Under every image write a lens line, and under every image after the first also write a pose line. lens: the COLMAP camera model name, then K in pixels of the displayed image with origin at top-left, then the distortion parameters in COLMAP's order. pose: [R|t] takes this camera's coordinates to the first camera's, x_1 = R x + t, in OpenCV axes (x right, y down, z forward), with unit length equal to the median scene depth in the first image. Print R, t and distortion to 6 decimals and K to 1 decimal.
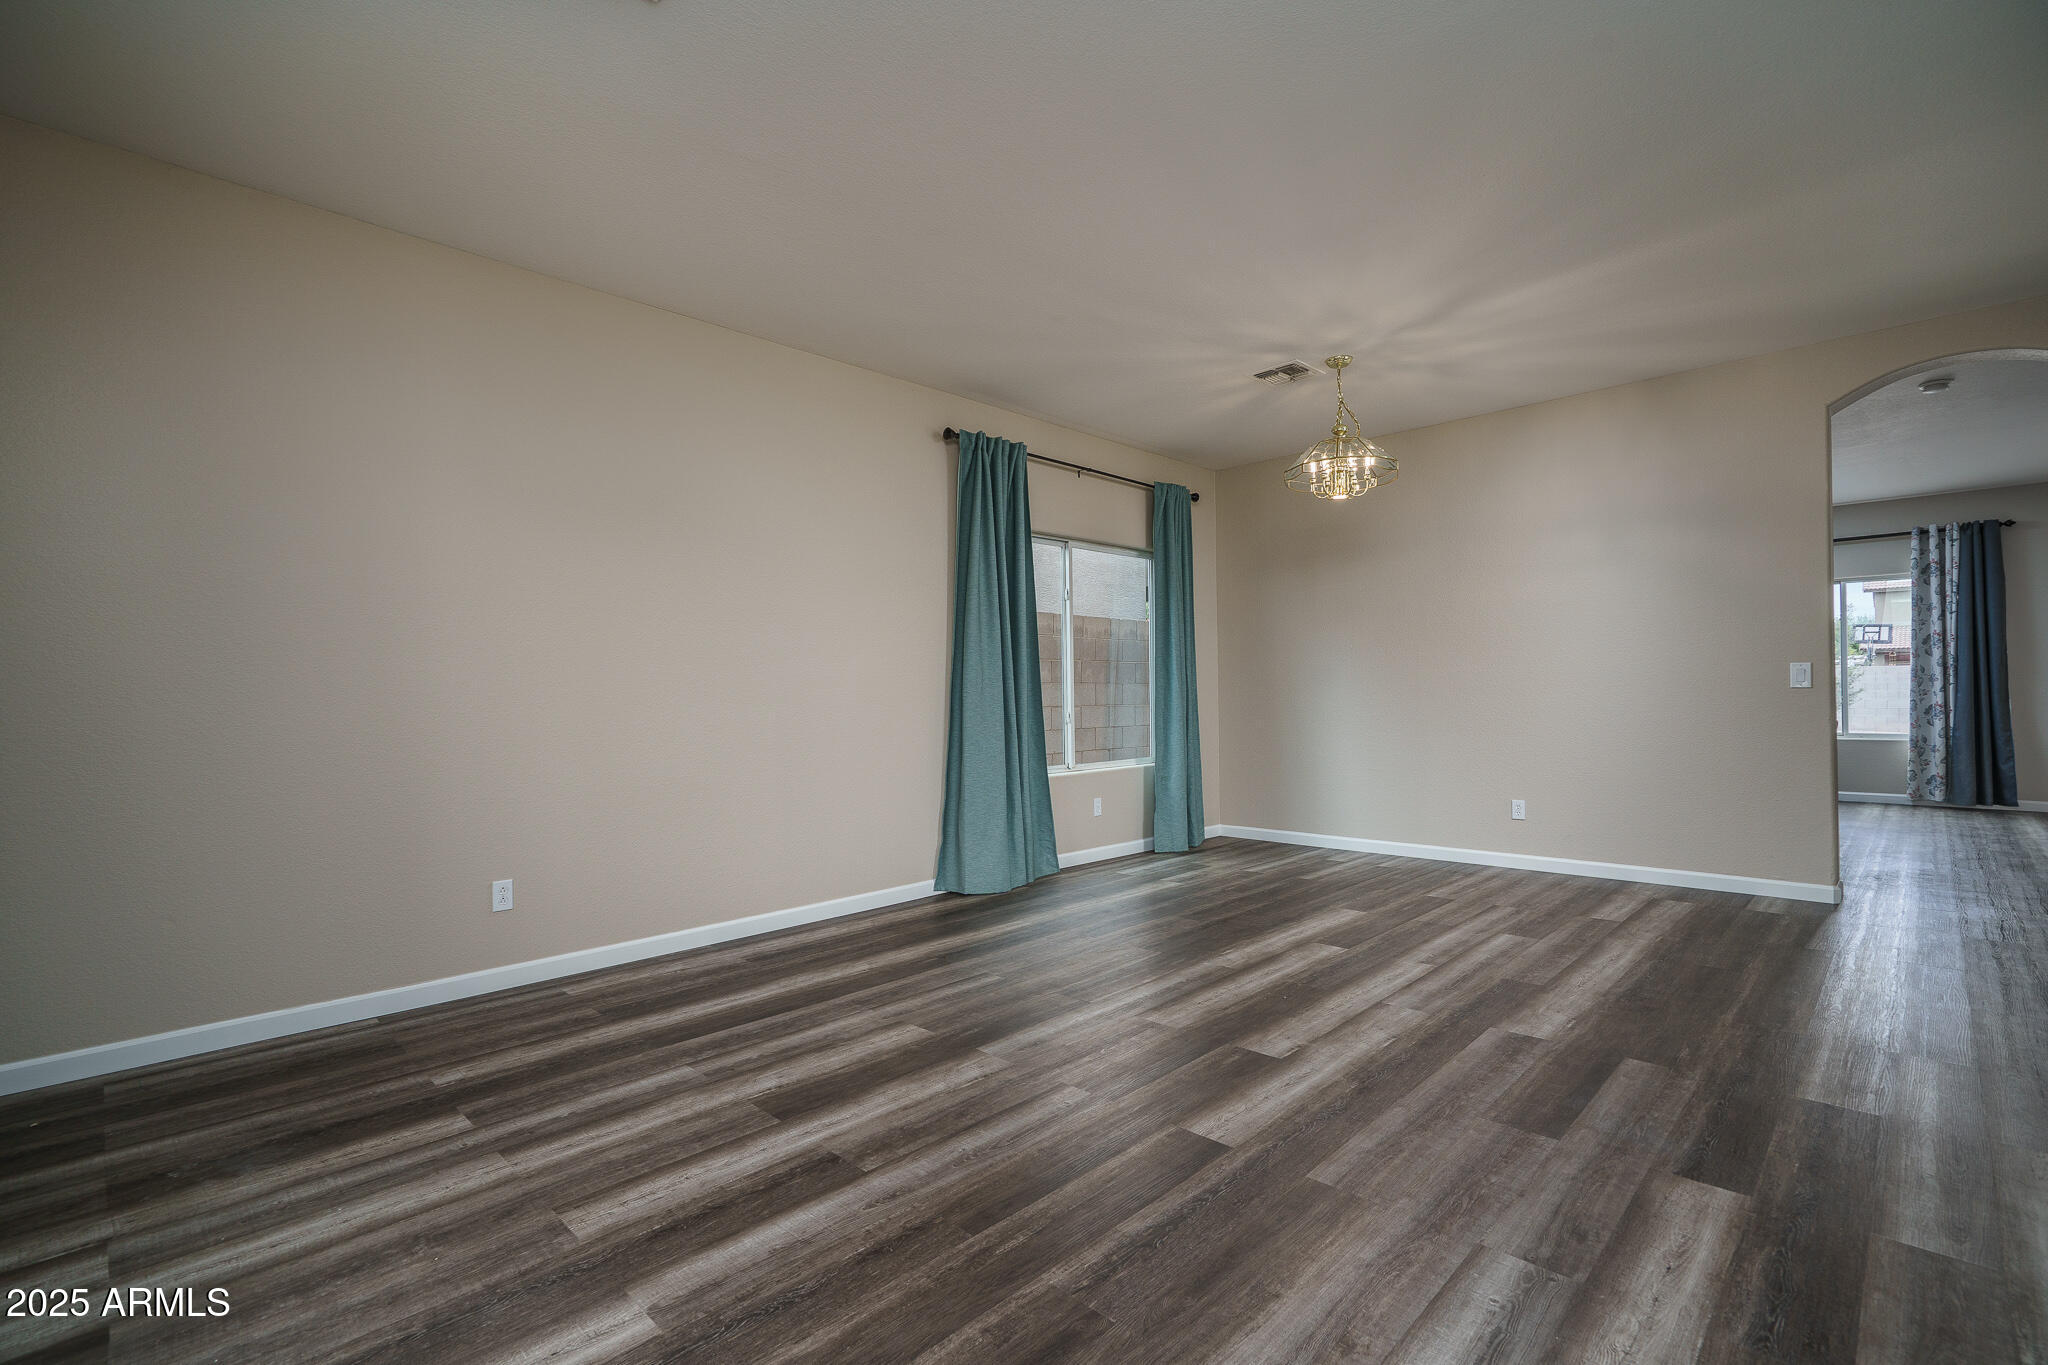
lens RADIAL K [[918.0, 0, 1019.9], [0, 918.0, 684.4], [0, 0, 1]] dist [-0.002237, 0.000341]
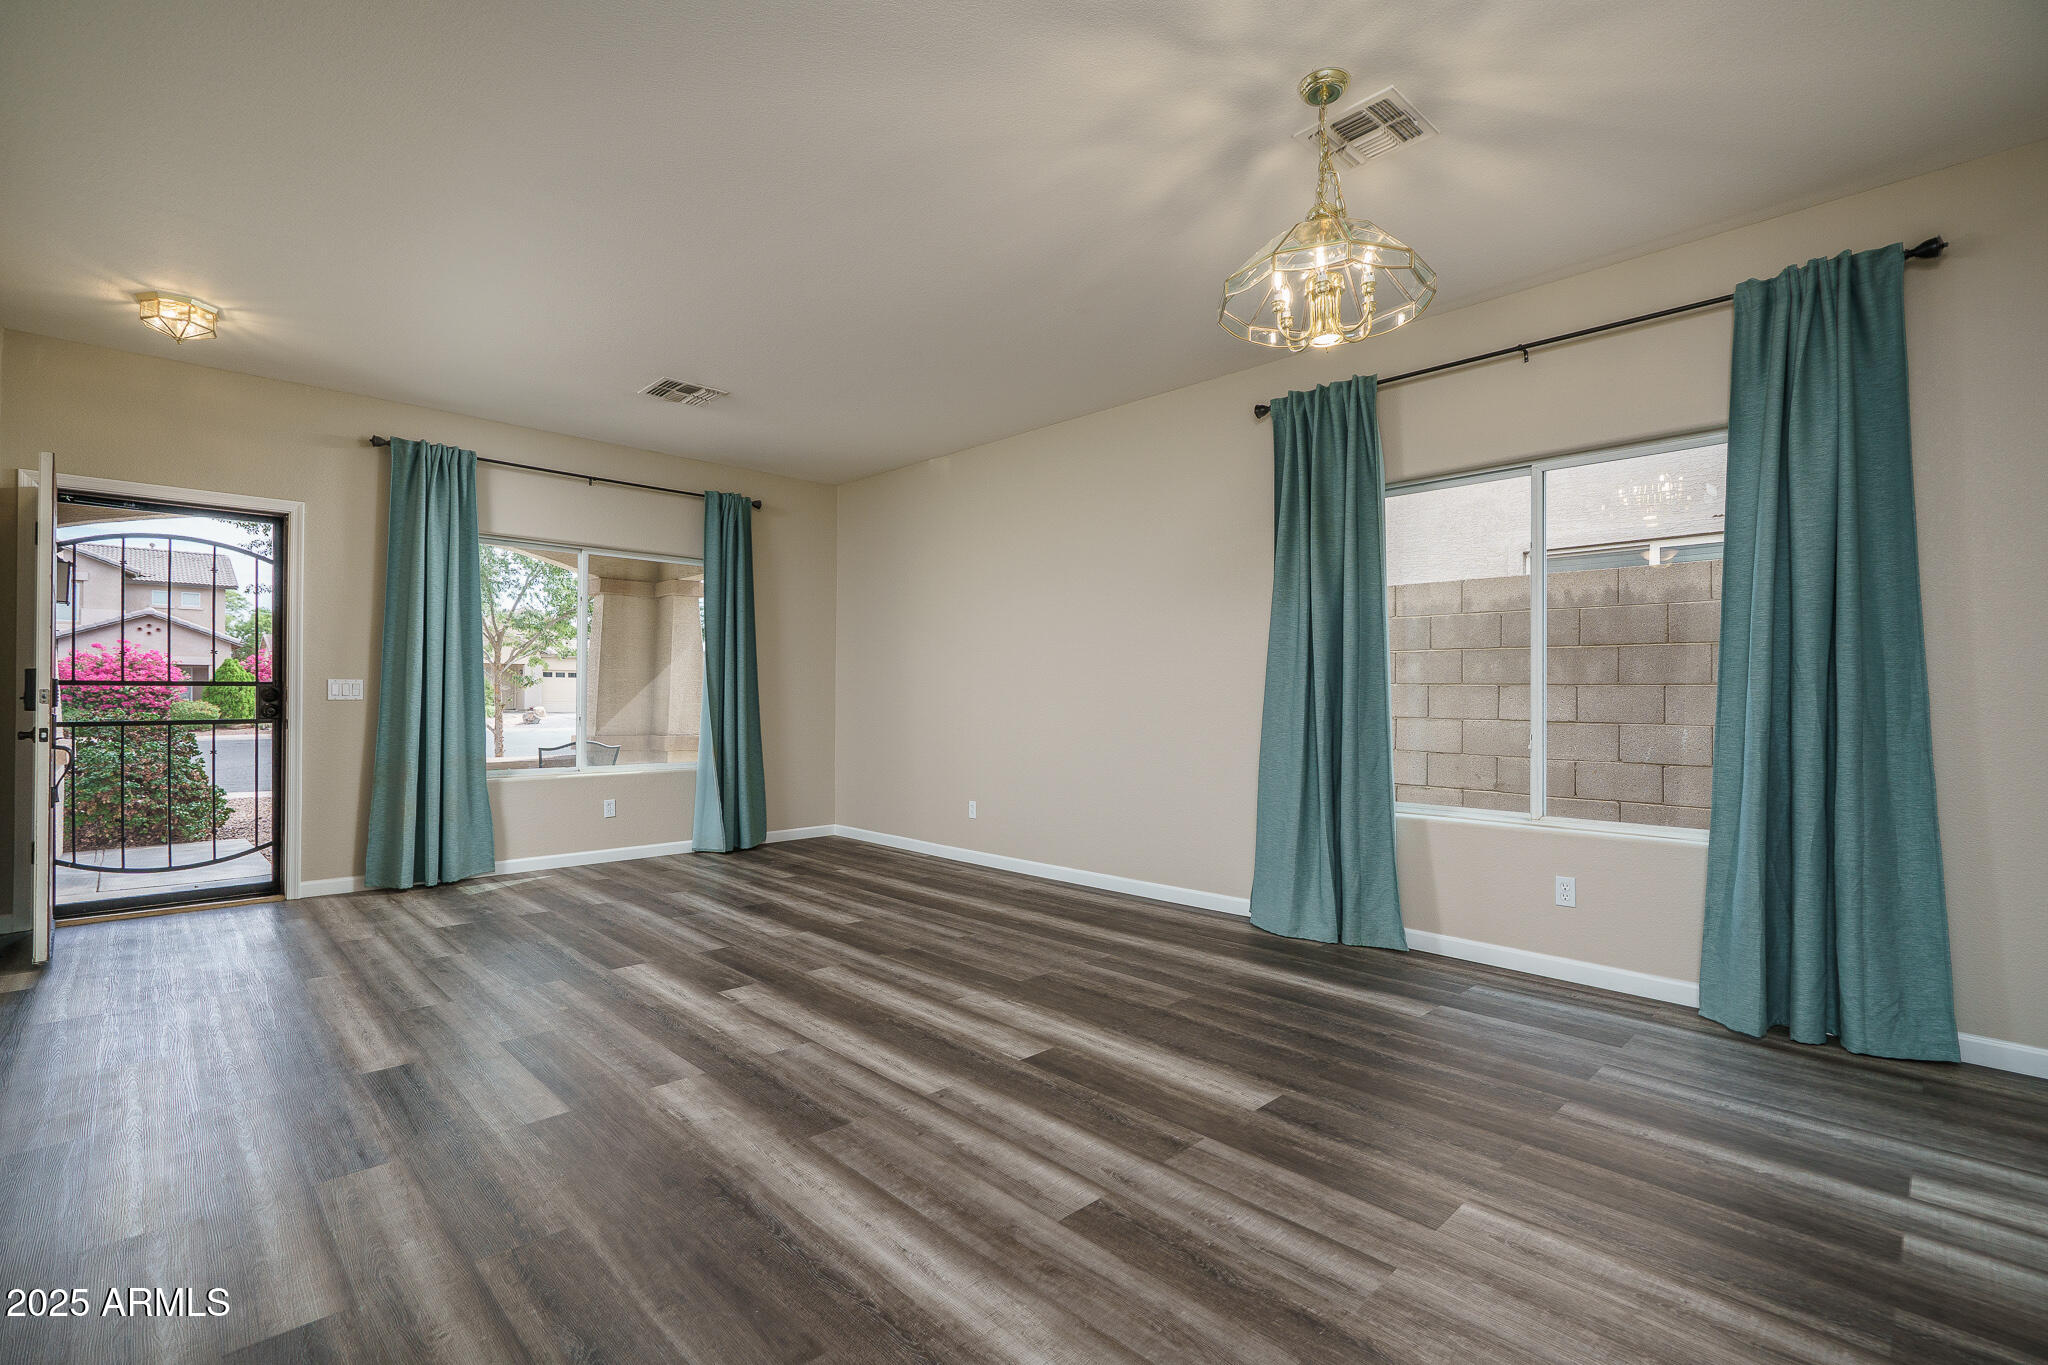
lens RADIAL K [[918.0, 0, 1019.9], [0, 918.0, 684.4], [0, 0, 1]] dist [-0.002237, 0.000341]
pose [[-0.021986, -0.001857, -0.999757, 1.322704], [0.009235, 0.999955, -0.002060, -0.008229], [0.999716, -0.009278, -0.021968, 1.244654]]
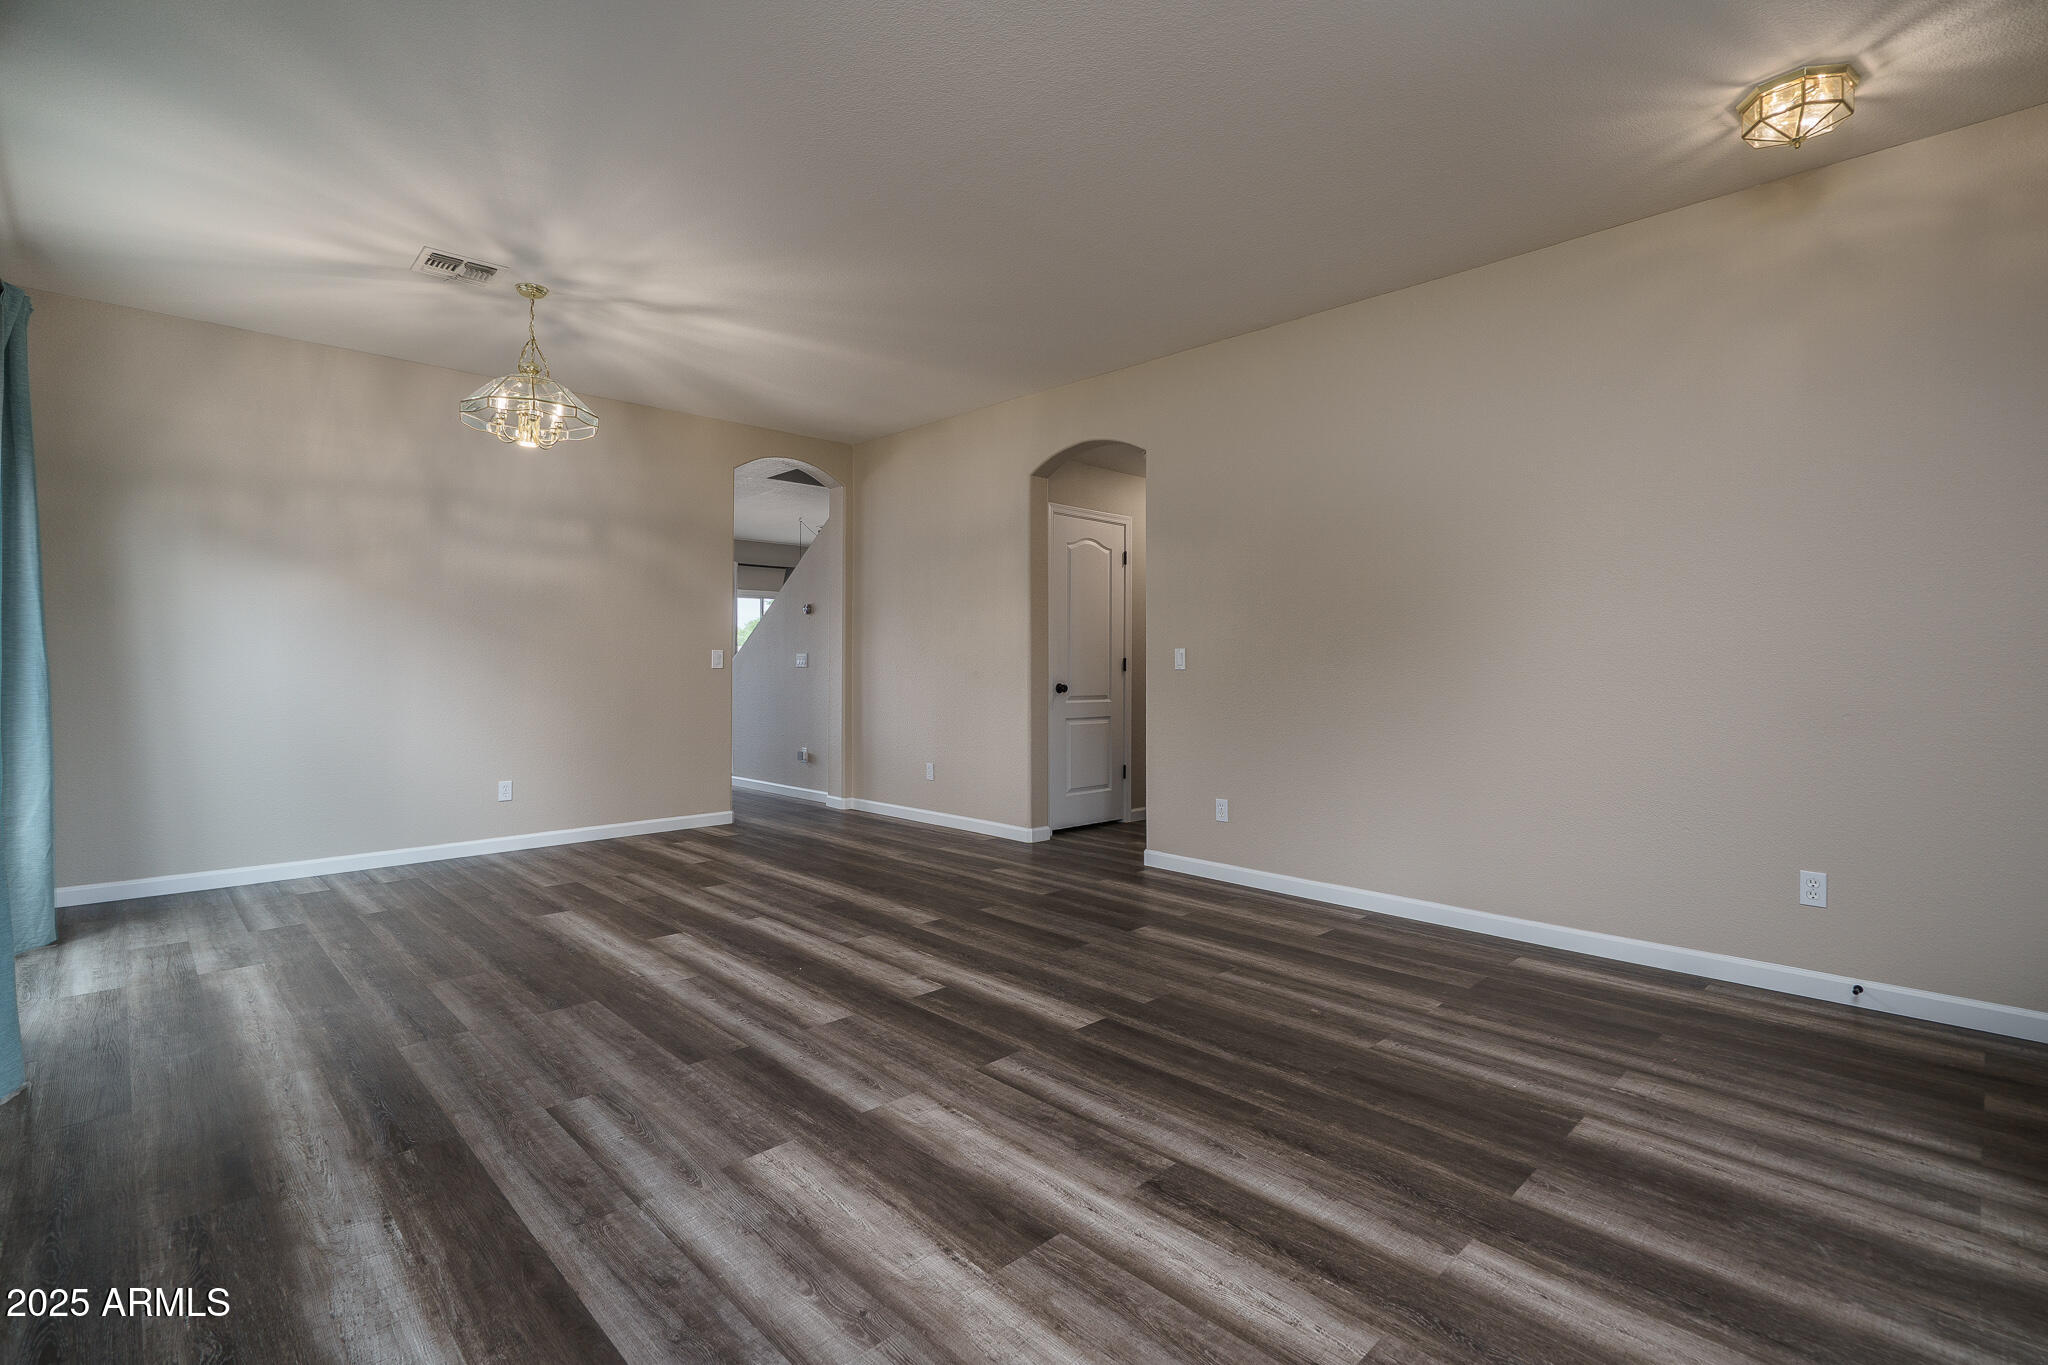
lens RADIAL K [[935.4, 0, 1017.5], [0, 935.4, 647.8], [0, 0, 1]] dist [0.000295, 0.000464]
pose [[0.028584, 0.033752, 0.999021, -0.775919], [-0.014527, 0.999338, -0.033347, 0.017259], [-0.999486, -0.013560, 0.029055, 0.758337]]
